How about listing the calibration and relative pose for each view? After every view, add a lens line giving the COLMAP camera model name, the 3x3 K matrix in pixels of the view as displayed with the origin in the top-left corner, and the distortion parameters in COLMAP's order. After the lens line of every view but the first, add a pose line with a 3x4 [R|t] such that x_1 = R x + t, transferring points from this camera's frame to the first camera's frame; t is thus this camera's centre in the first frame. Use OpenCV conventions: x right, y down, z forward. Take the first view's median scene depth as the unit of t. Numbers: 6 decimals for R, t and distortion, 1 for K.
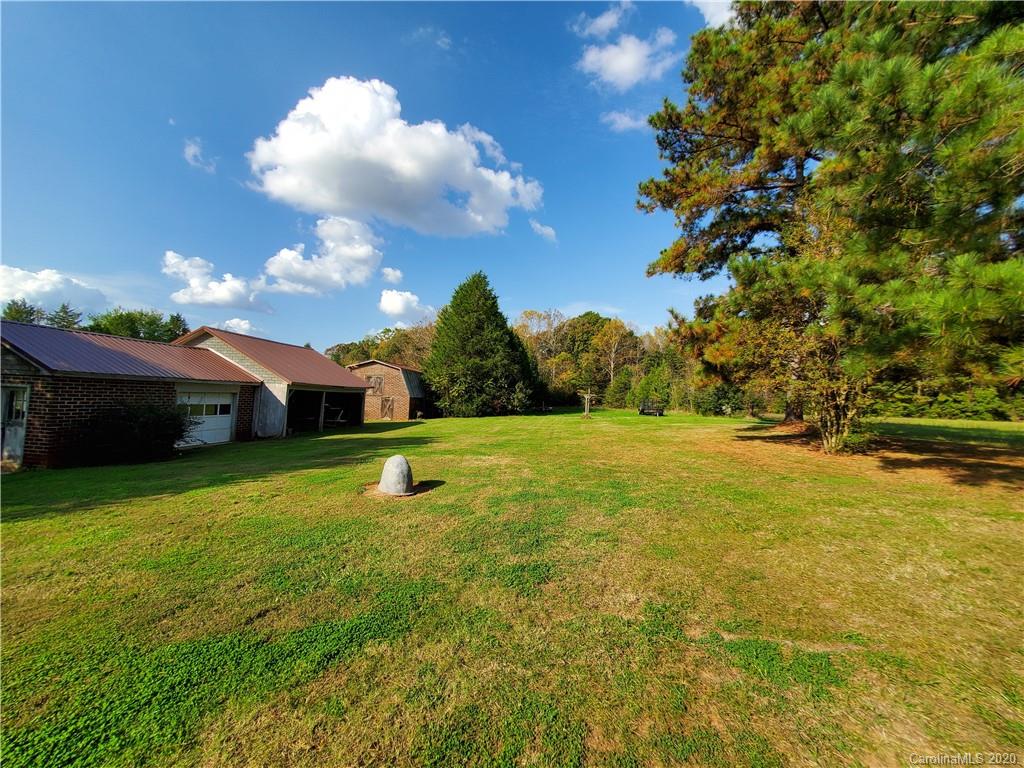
lens RADIAL K [[407.4, 0, 515.5], [0, 407.4, 385.7], [0, 0, 1]] dist [0.000004, -0.000467]
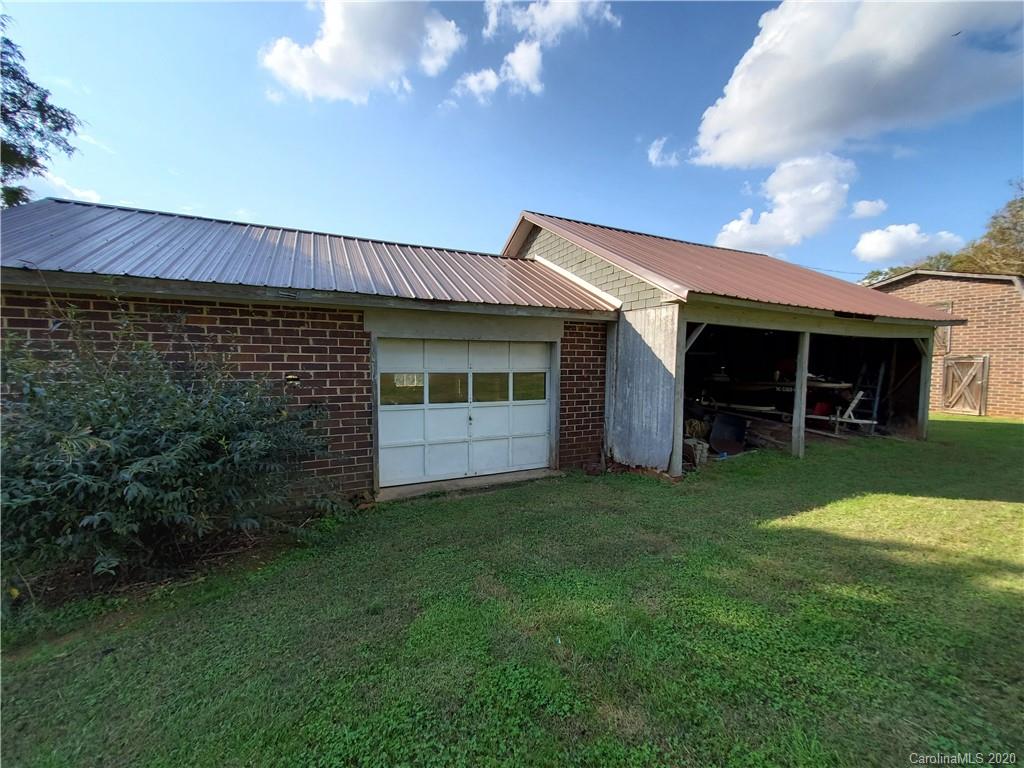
lens RADIAL K [[406.4, 0, 503.3], [0, 406.4, 386.3], [0, 0, 1]] dist [-0.001761, -0.000097]
pose [[0.515409, 0.023089, -0.856633, -0.202953], [0.037245, 0.998089, 0.049311, 0.019667], [0.856135, -0.057320, 0.513564, 0.399026]]
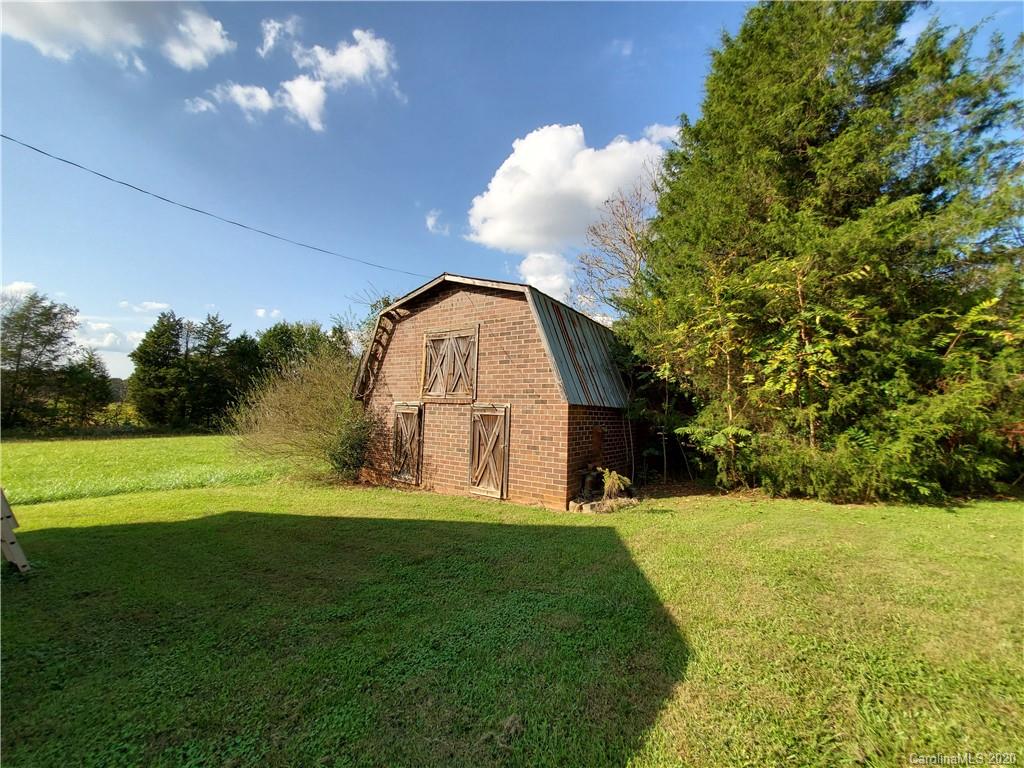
lens RADIAL K [[407.4, 0, 515.5], [0, 407.4, 385.7], [0, 0, 1]] dist [0.000004, -0.000467]
pose [[0.887550, -0.047507, -0.458255, -0.176199], [0.024585, 0.998136, -0.055860, 0.028929], [0.460054, 0.038312, 0.887064, 0.764972]]
